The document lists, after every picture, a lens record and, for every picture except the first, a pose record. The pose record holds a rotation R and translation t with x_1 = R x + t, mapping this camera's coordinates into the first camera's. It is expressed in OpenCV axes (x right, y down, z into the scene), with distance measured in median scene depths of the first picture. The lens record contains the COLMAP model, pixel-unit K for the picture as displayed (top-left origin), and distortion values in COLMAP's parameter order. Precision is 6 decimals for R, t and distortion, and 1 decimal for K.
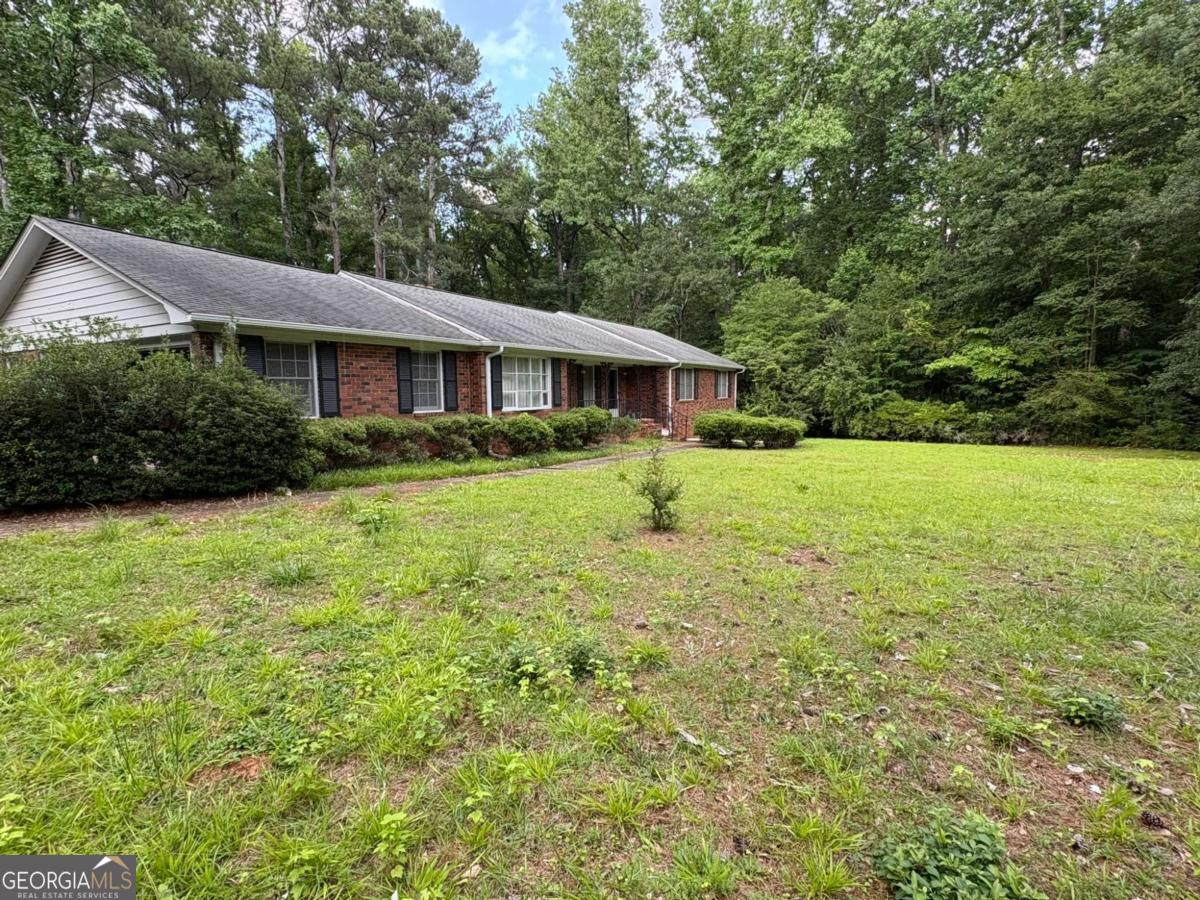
lens RADIAL K [[578.6, 0, 600.0], [0, 578.6, 450.0], [0, 0, 1]] dist [-0.016337, 0.000000]
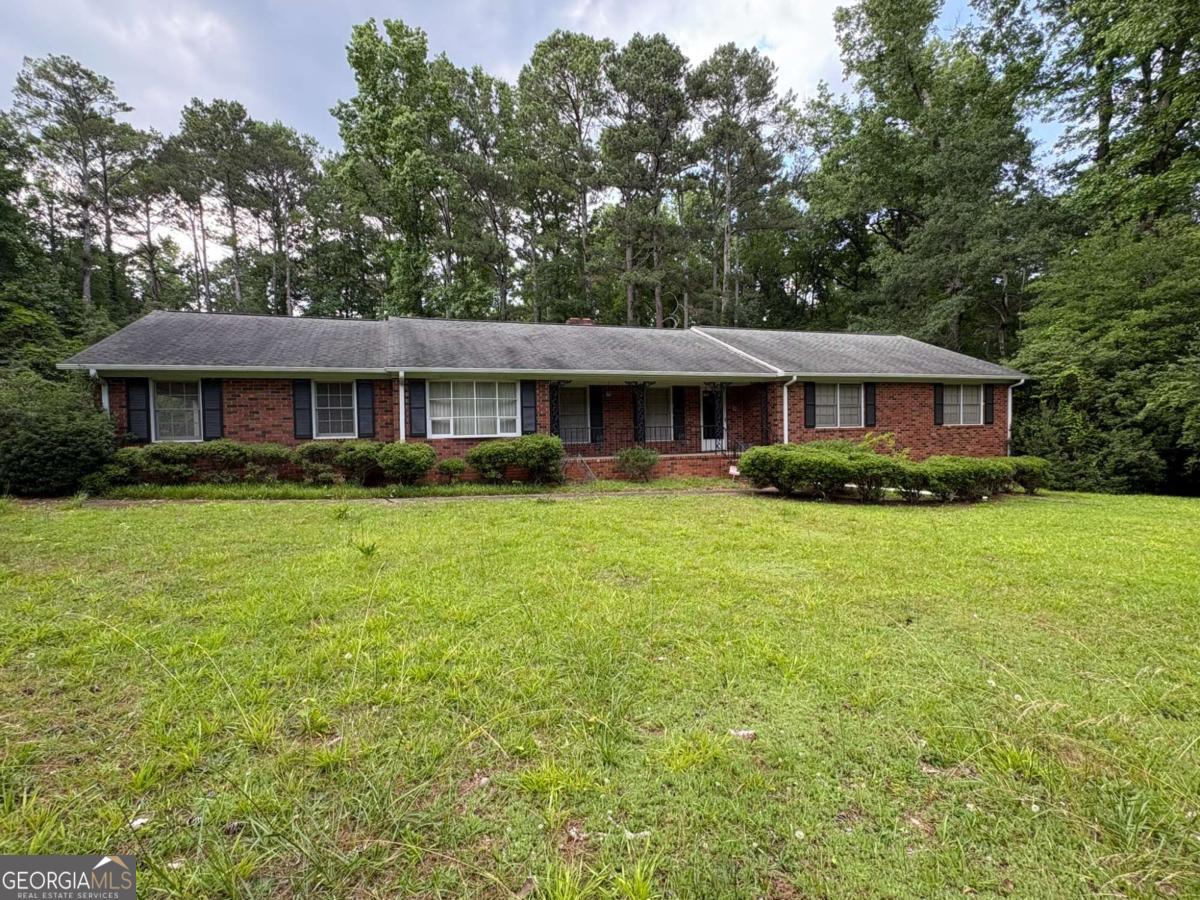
lens RADIAL K [[578.6, 0, 600.0], [0, 578.6, 450.0], [0, 0, 1]] dist [-0.016337, 0.000000]
pose [[0.742526, 0.013496, -0.669681, 0.437146], [-0.054711, 0.997678, -0.040557, -0.016029], [0.667579, 0.066753, 0.741540, 0.307976]]
